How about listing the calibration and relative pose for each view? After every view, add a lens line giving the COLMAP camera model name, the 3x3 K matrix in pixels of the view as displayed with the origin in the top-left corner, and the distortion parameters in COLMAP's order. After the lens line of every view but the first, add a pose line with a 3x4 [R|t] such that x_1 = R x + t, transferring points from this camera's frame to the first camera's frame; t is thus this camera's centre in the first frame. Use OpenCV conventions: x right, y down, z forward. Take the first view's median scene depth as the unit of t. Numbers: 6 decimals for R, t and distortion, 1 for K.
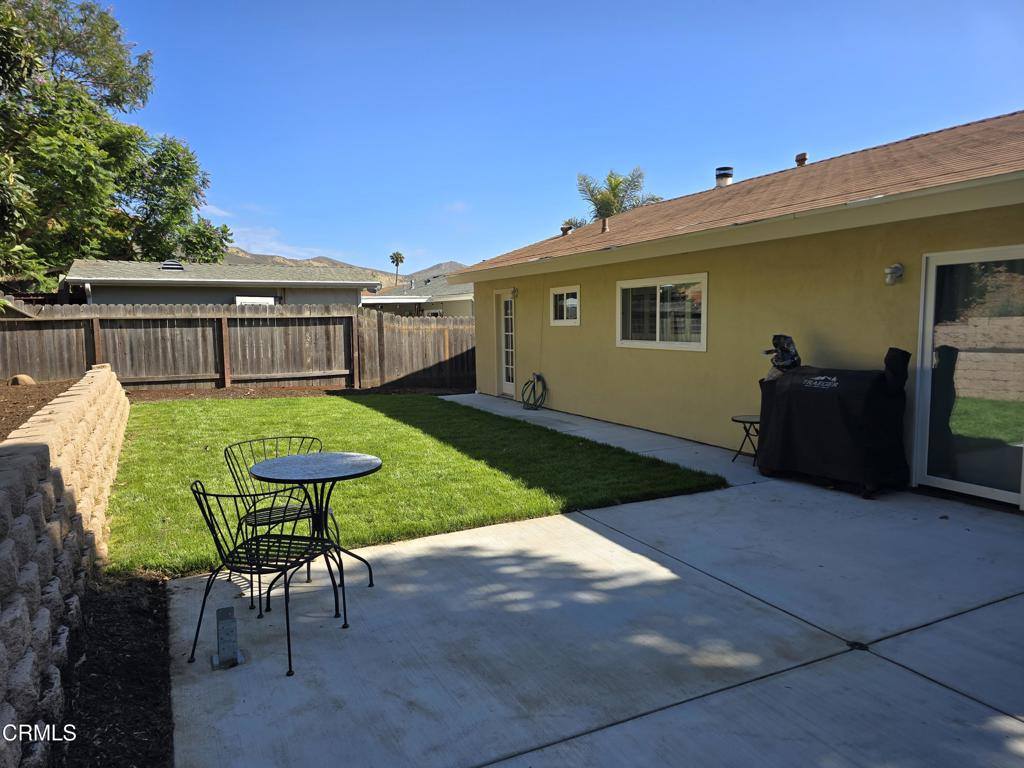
lens RADIAL K [[687.7, 0, 513.9], [0, 687.7, 387.2], [0, 0, 1]] dist [0.077871, -0.088023]
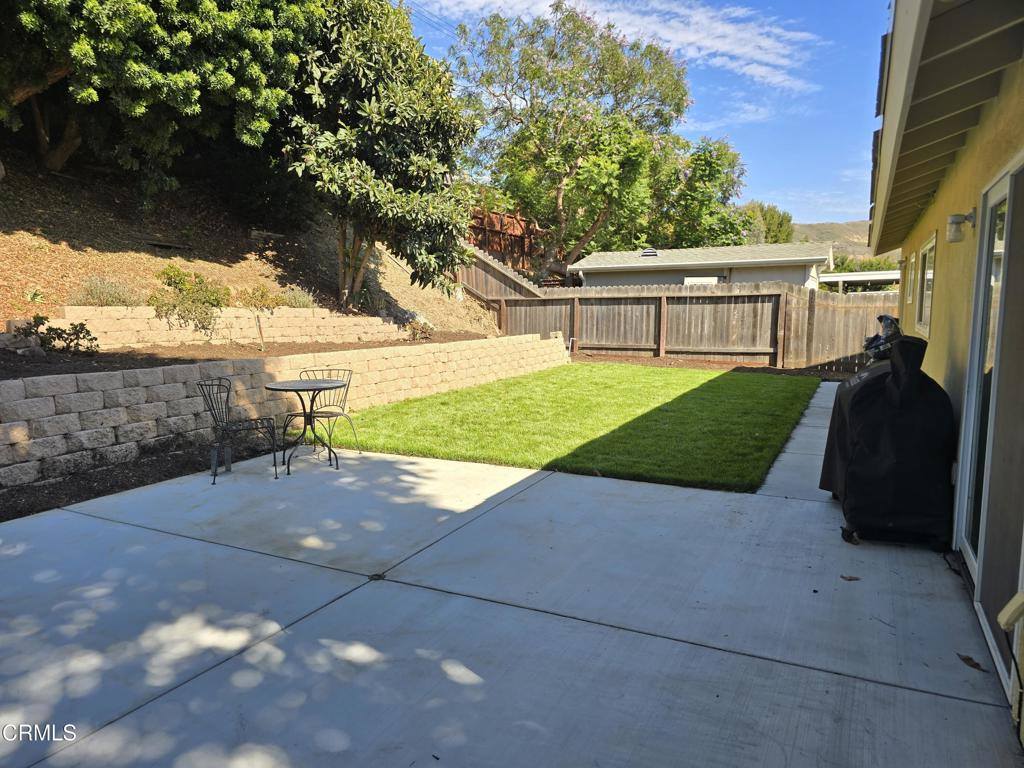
lens RADIAL K [[687.7, 0, 513.9], [0, 687.7, 387.2], [0, 0, 1]] dist [0.077871, -0.088023]
pose [[0.597892, 0.104321, -0.794759, 0.356040], [-0.078596, 0.994347, 0.071393, -0.011896], [0.797714, 0.019780, 0.602711, 0.108563]]
